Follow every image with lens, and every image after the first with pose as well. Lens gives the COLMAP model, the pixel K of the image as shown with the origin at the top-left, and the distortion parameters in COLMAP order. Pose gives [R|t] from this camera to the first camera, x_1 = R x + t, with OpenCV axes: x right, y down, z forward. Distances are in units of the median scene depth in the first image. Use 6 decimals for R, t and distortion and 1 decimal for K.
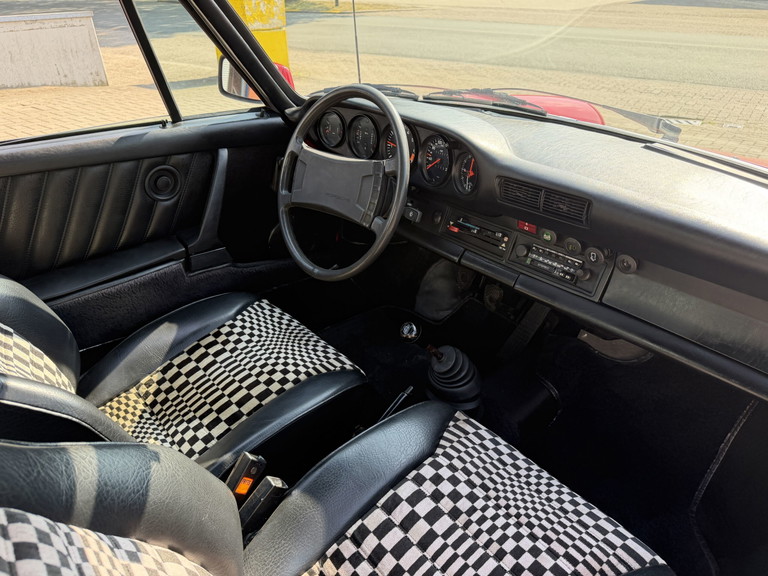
lens RADIAL K [[538.3, 0, 384.0], [0, 538.3, 288.0], [0, 0, 1]] dist [0.066466, -0.054196]
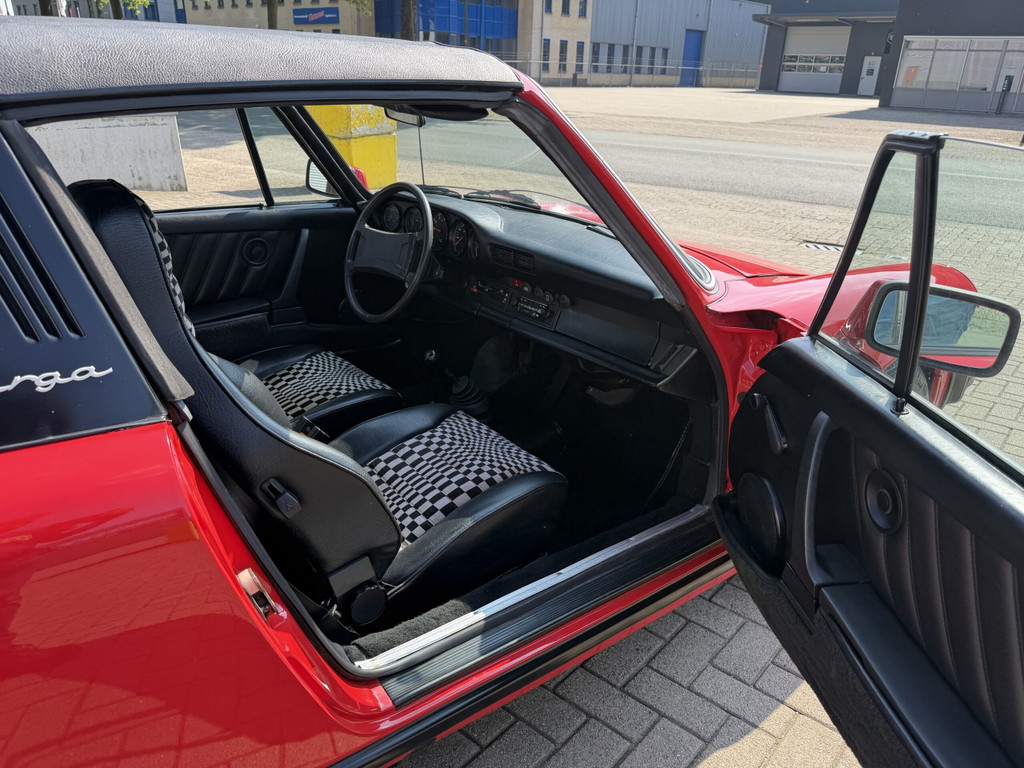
lens RADIAL K [[735.8, 0, 512.0], [0, 735.8, 384.0], [0, 0, 1]] dist [0.149231, -0.183014]
pose [[0.999124, 0.036135, -0.021110, 0.247193], [-0.038478, 0.991561, -0.123803, 0.313588], [0.016459, 0.124507, 0.992082, -0.709915]]
